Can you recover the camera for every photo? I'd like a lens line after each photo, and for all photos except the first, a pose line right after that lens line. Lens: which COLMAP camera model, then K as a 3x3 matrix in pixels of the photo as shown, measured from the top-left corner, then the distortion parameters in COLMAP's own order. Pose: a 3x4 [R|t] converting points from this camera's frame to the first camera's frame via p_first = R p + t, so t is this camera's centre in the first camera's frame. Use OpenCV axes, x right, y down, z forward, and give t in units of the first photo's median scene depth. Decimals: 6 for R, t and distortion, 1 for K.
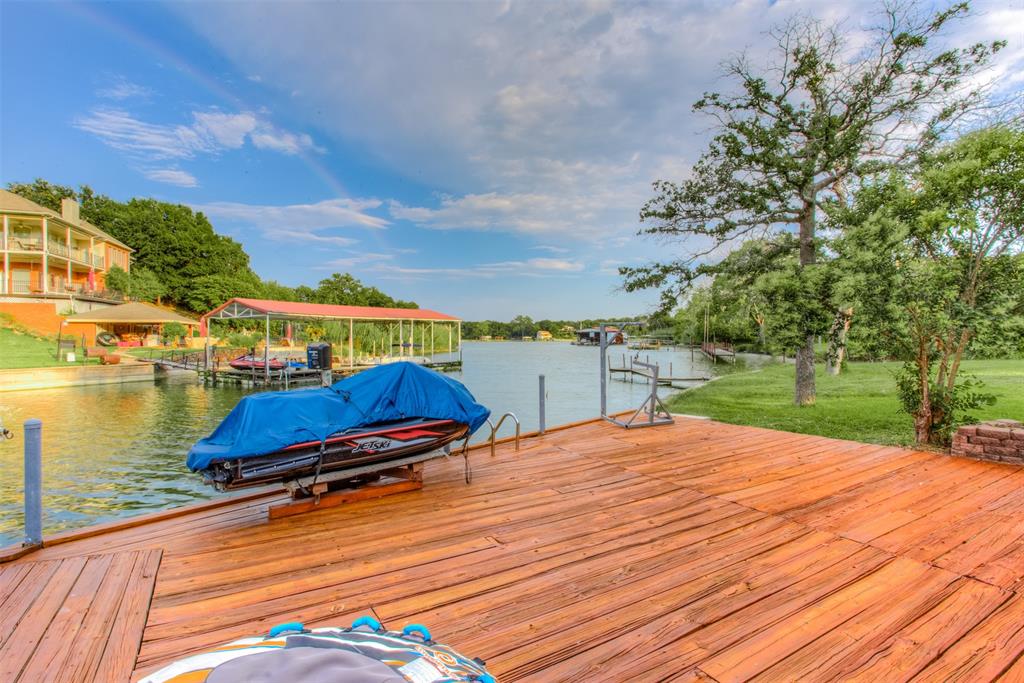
lens RADIAL K [[493.2, 0, 504.1], [0, 493.2, 337.0], [0, 0, 1]] dist [0.001848, 0.002067]
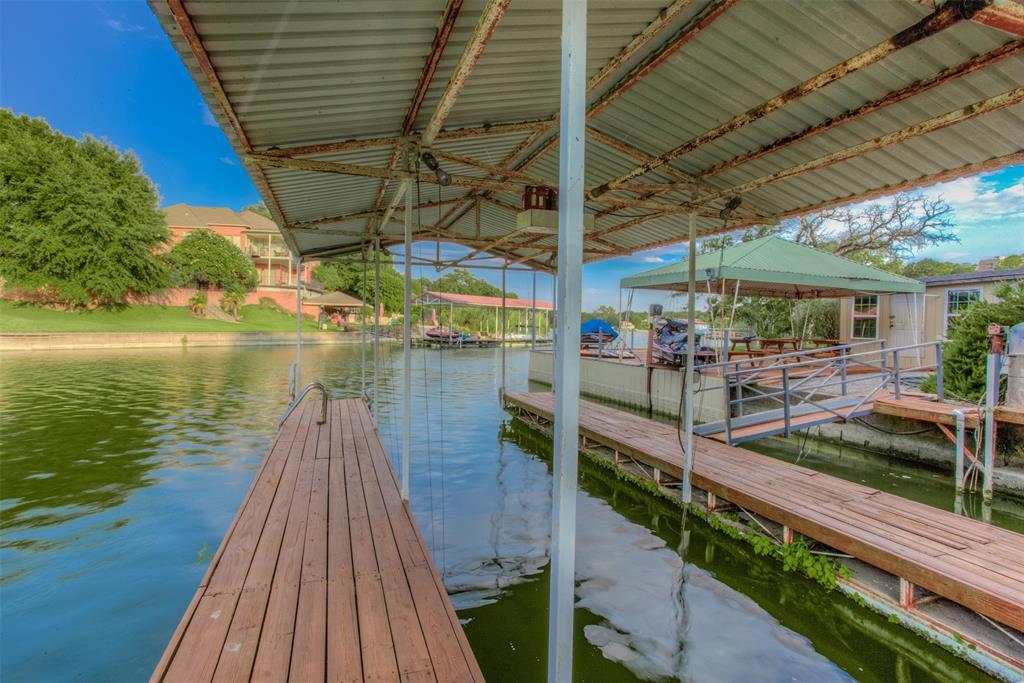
lens RADIAL K [[493.2, 0, 504.9], [0, 493.2, 336.4], [0, 0, 1]] dist [0.001848, 0.002067]
pose [[0.986748, 0.030810, -0.159307, -0.021850], [-0.027352, 0.999341, 0.023856, 0.008109], [0.159937, -0.019182, 0.986941, -0.215227]]
